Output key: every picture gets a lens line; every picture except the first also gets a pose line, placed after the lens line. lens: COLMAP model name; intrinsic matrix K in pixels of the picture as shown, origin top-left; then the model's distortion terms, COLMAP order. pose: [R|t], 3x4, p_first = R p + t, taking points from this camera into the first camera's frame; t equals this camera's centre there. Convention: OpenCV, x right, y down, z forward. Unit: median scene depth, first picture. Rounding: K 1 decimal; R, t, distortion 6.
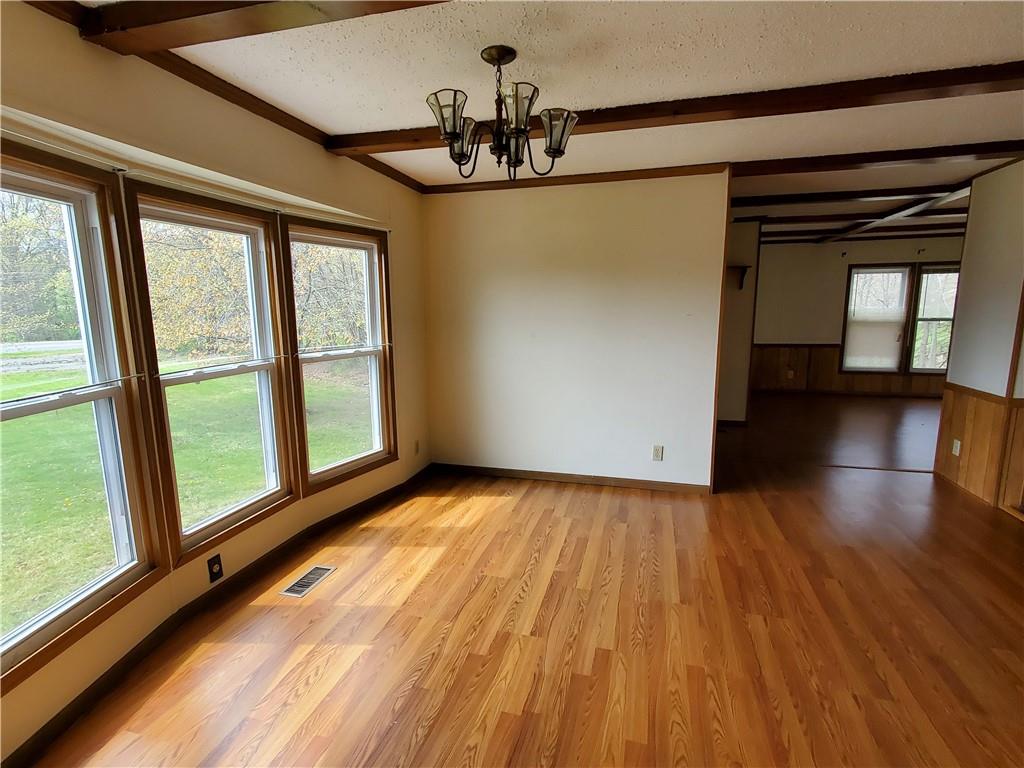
lens RADIAL K [[510.1, 0, 506.5], [0, 510.1, 386.7], [0, 0, 1]] dist [0.020371, 0.000054]
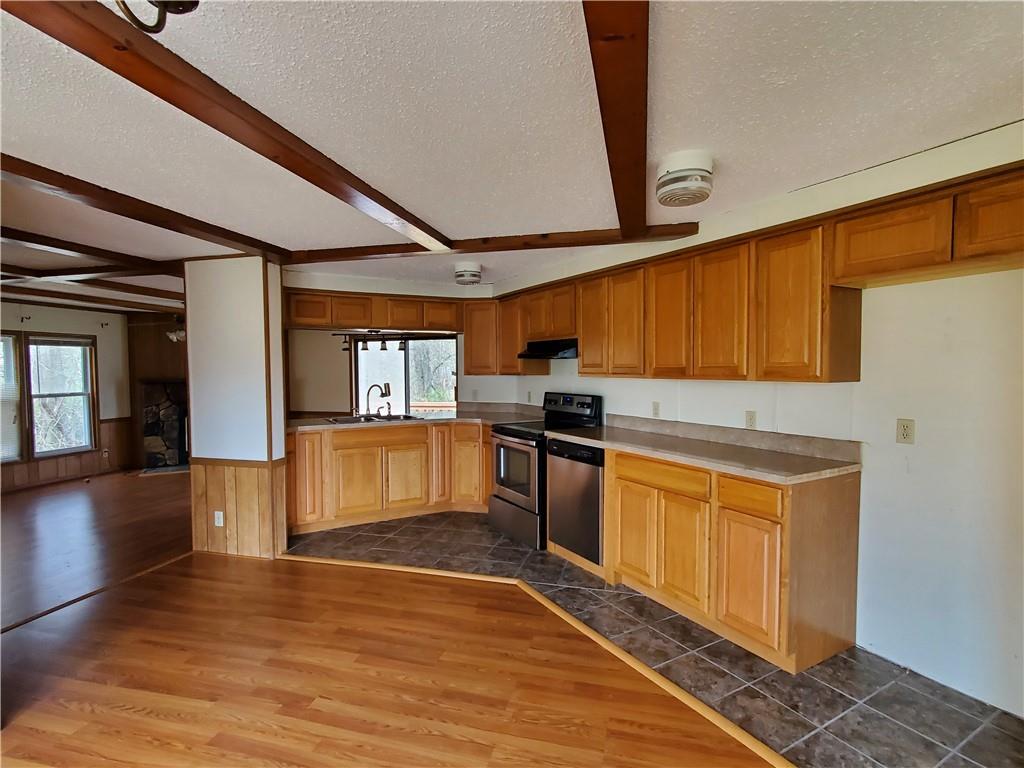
lens RADIAL K [[510.1, 0, 506.5], [0, 510.1, 386.7], [0, 0, 1]] dist [0.020371, 0.000054]
pose [[-0.006909, -0.028501, 0.999570, -0.145935], [0.164651, 0.985918, 0.029250, -0.077686], [-0.986328, 0.164783, -0.002119, 0.412362]]
